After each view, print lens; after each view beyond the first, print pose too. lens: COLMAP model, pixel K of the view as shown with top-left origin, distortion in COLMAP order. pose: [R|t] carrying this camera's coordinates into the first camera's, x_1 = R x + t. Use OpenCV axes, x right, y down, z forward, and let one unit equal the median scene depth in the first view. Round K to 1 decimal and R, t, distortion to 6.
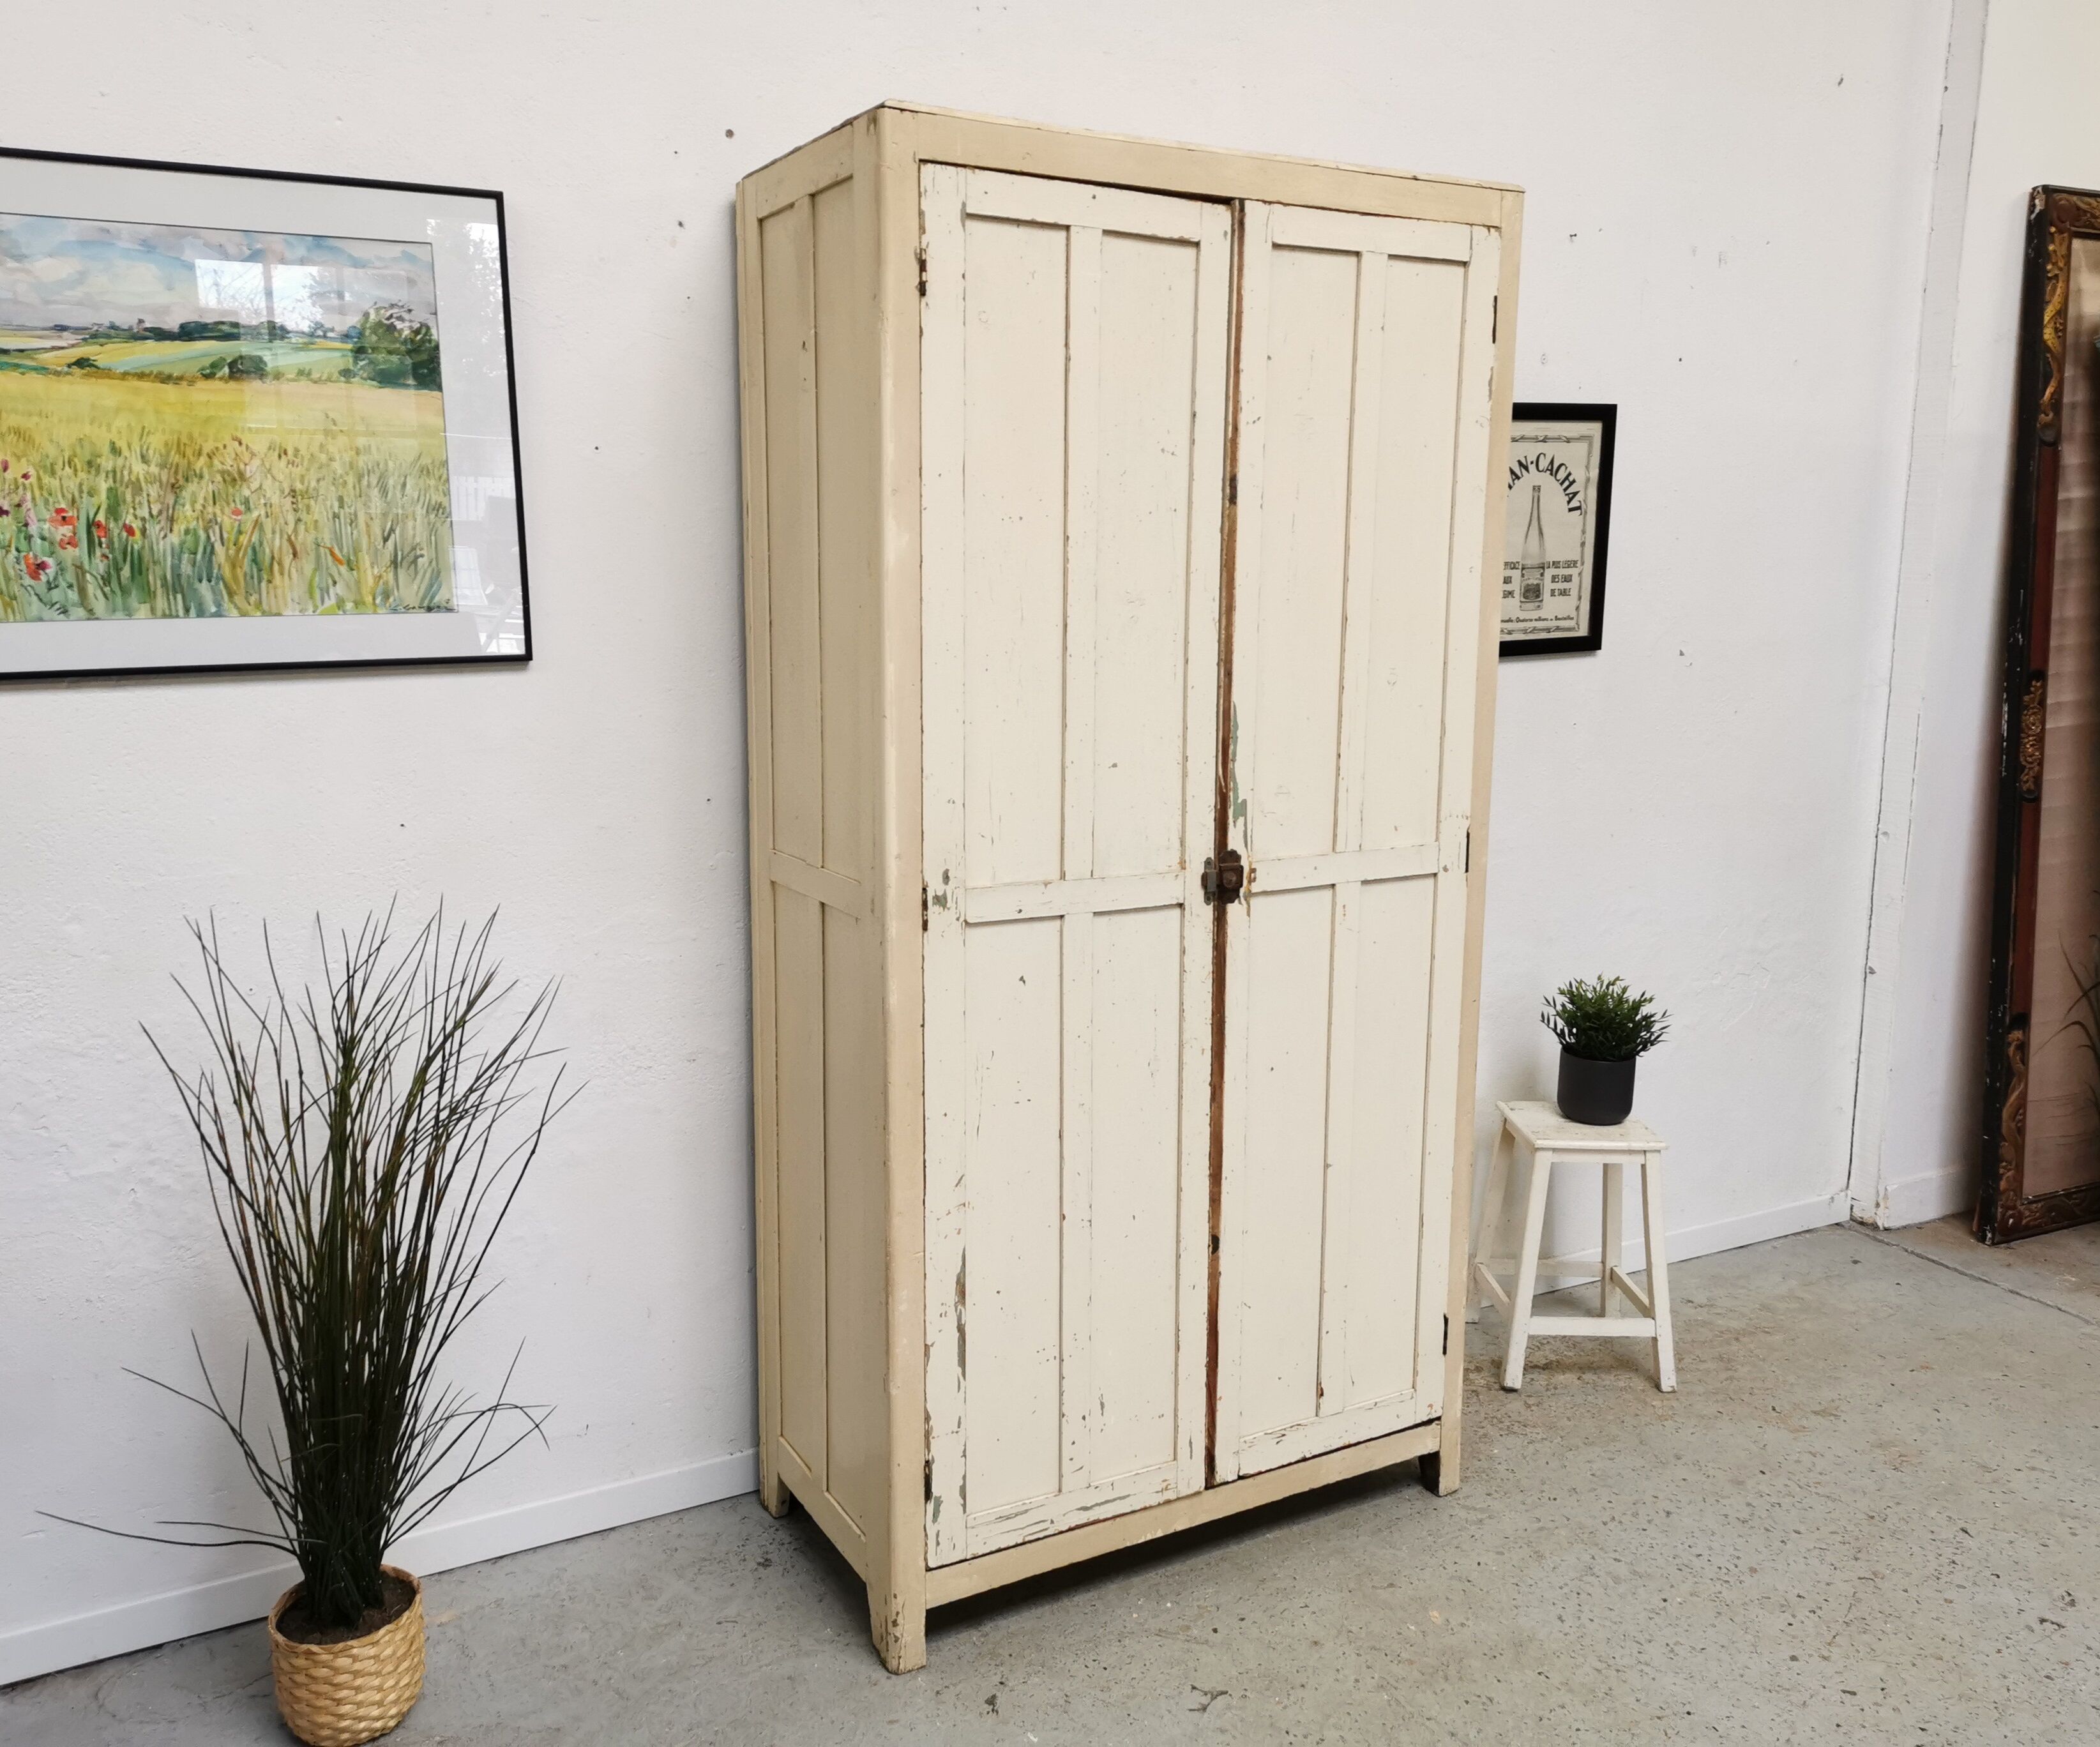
lens RADIAL K [[1790.7, 0, 1060.7], [0, 1790.7, 872.4], [0, 0, 1]] dist [0.080660, -0.092025]
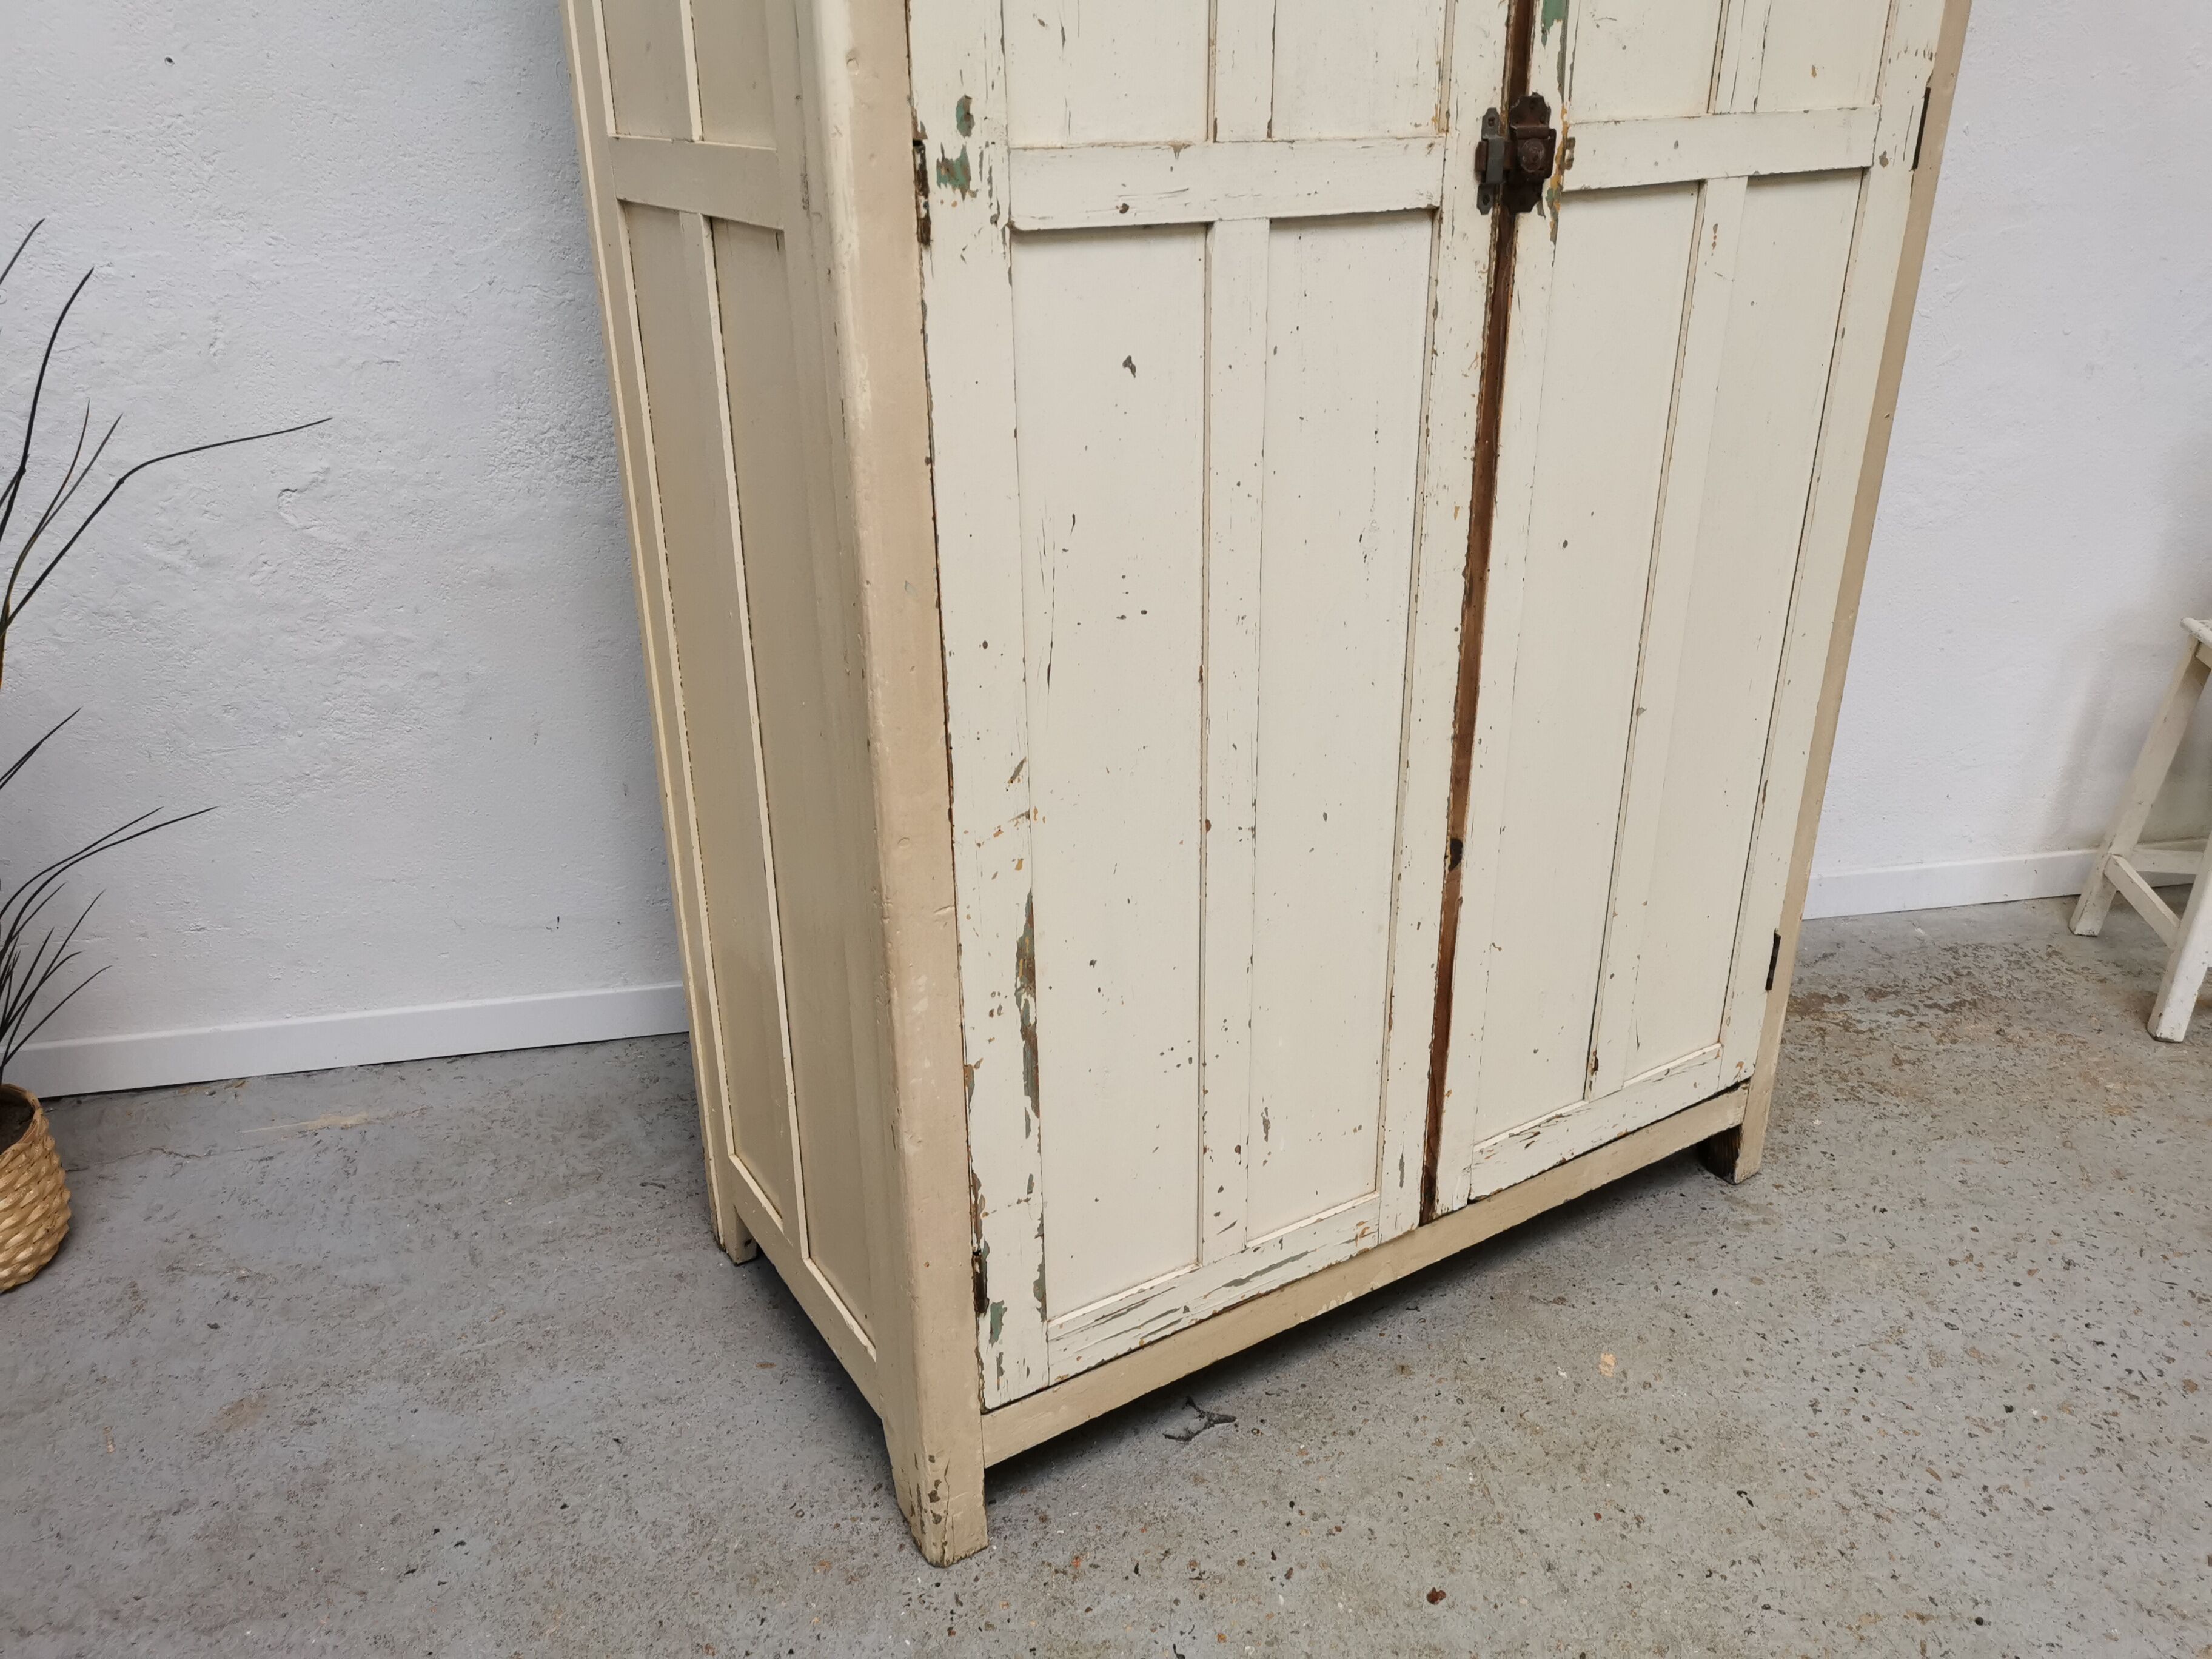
lens RADIAL K [[1707.6, 0, 1106.2], [0, 1707.6, 834.3], [0, 0, 1]] dist [0.065240, -0.059509]
pose [[0.950274, 0.113487, -0.289999, 0.207354], [-0.038070, 0.966584, 0.253509, 0.080636], [0.309078, -0.229863, 0.922840, 0.444130]]
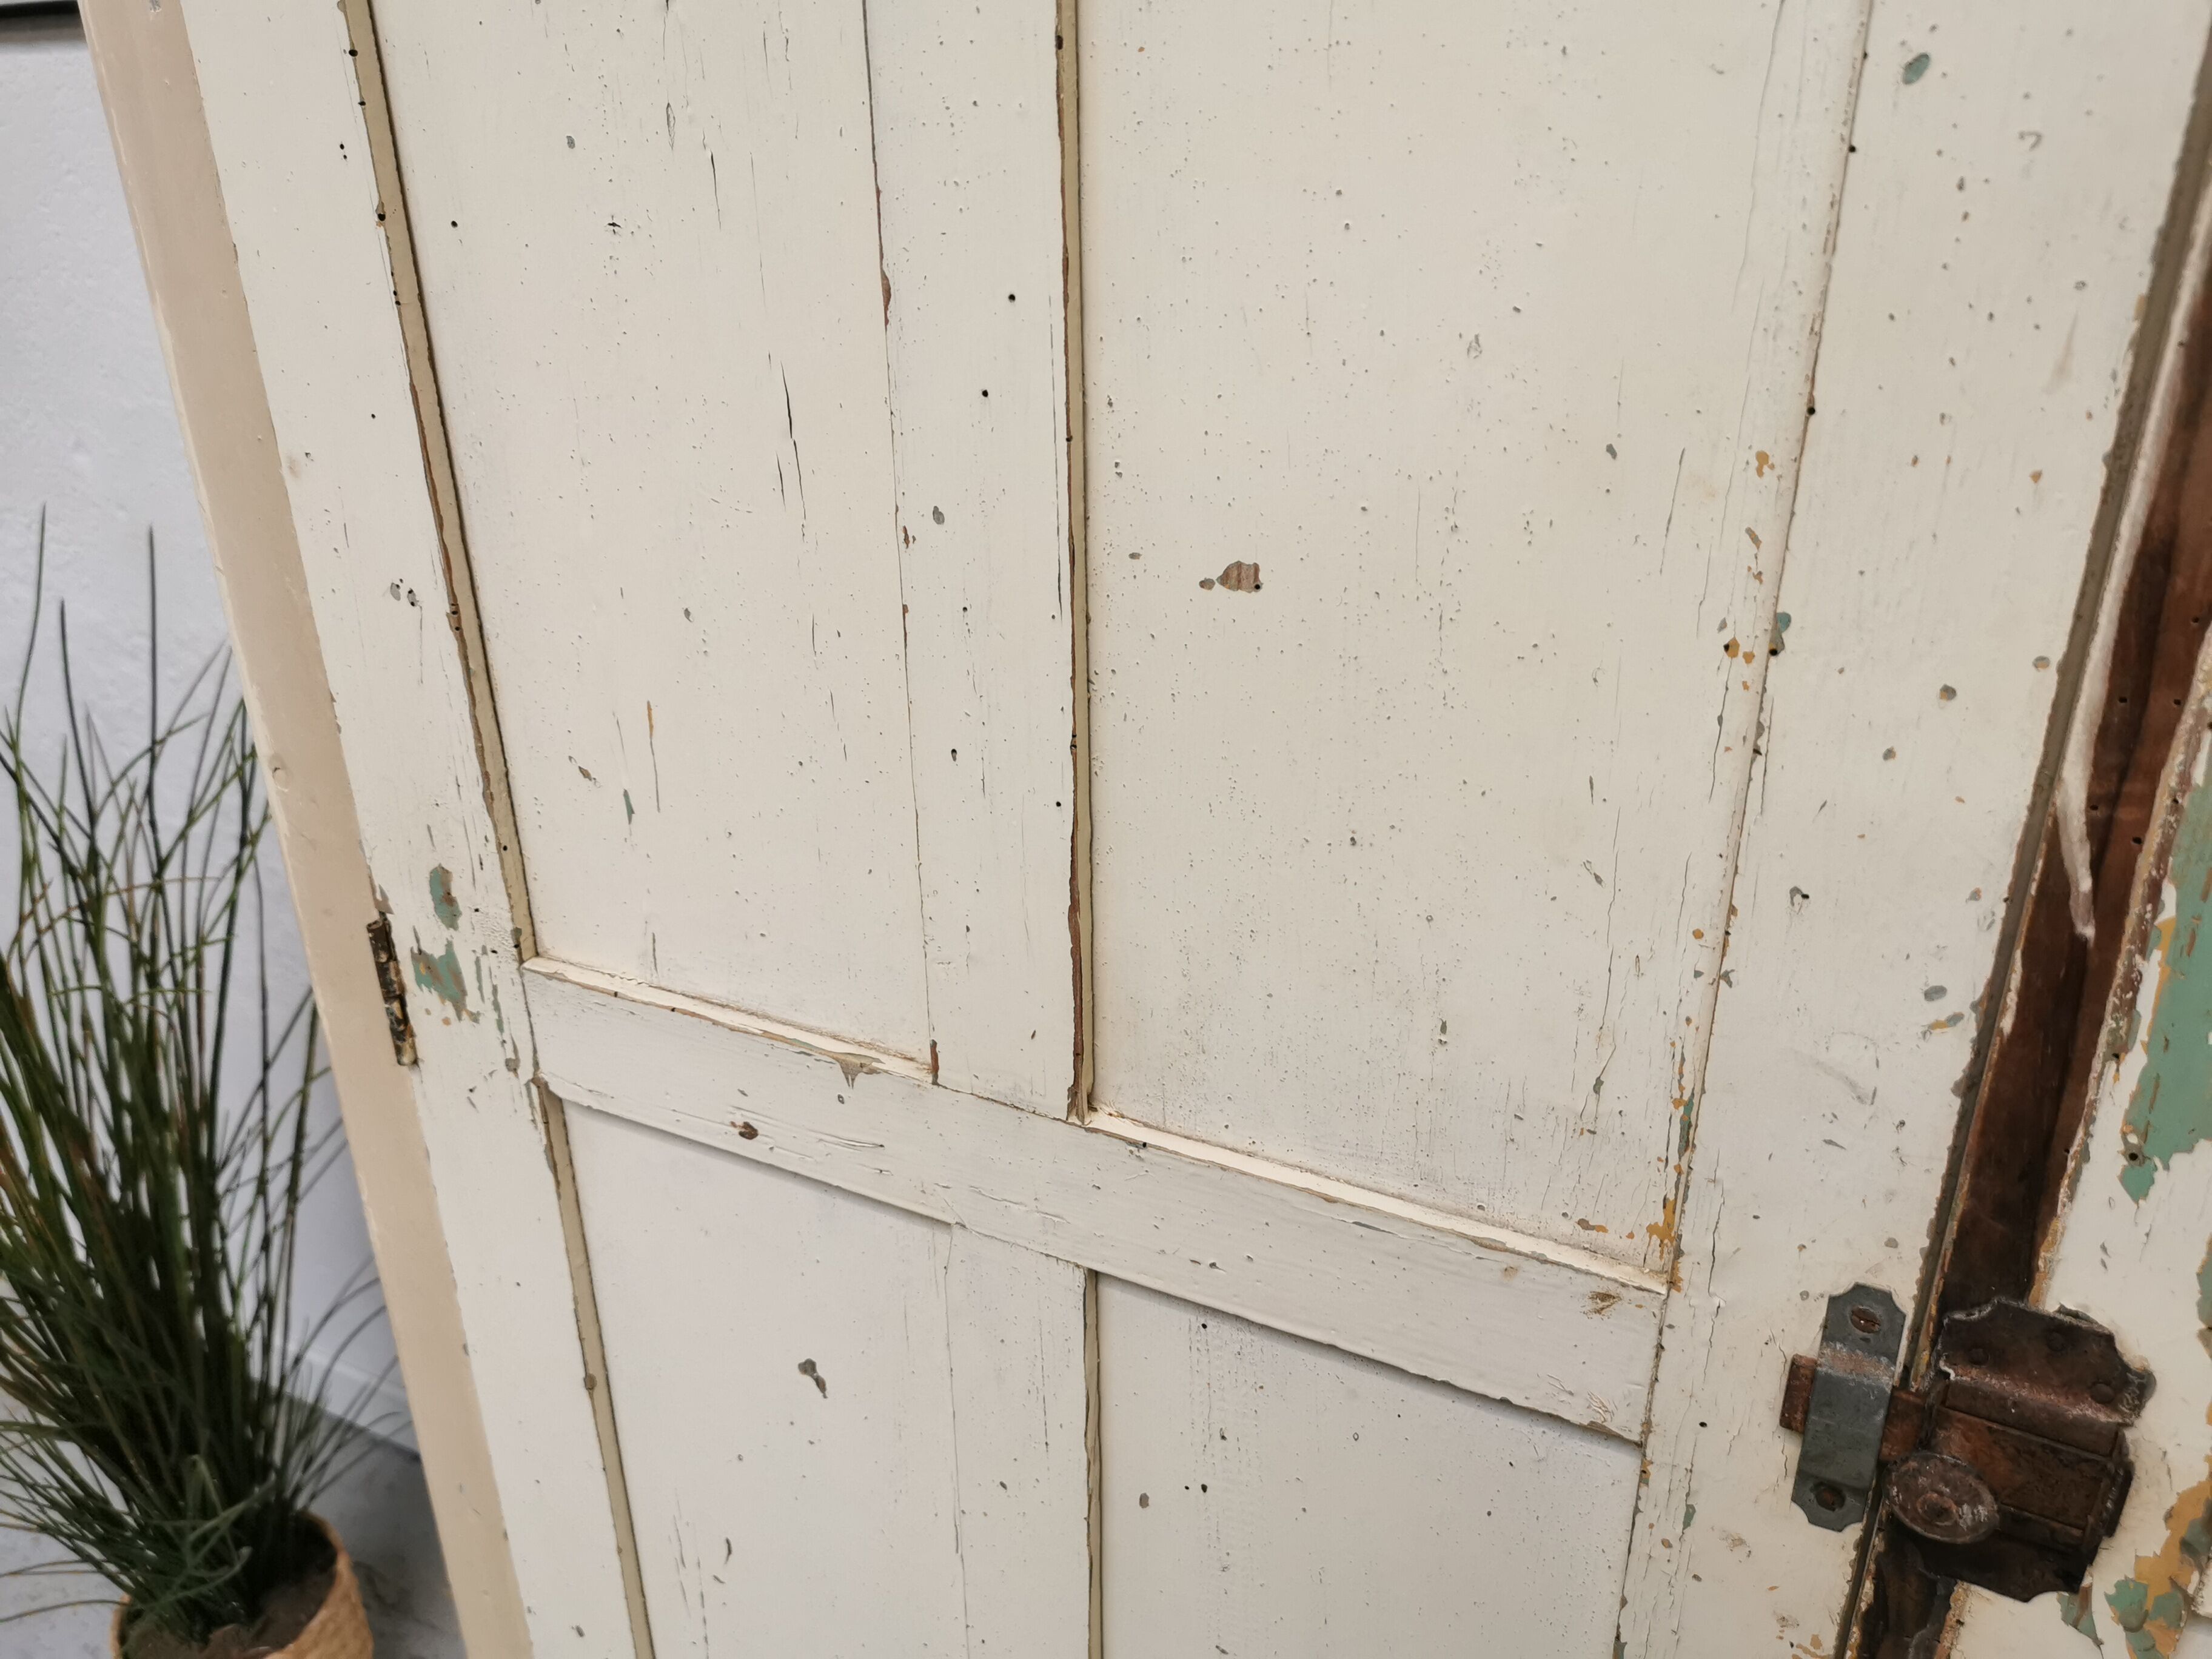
lens RADIAL K [[1707.6, 0, 1102.5], [0, 1707.6, 834.6], [0, 0, 1]] dist [0.065240, -0.059509]
pose [[0.247173, 0.403677, -0.880881, 0.246796], [-0.156657, 0.913777, 0.374794, -0.081822], [0.956224, 0.045357, 0.289099, 0.869373]]
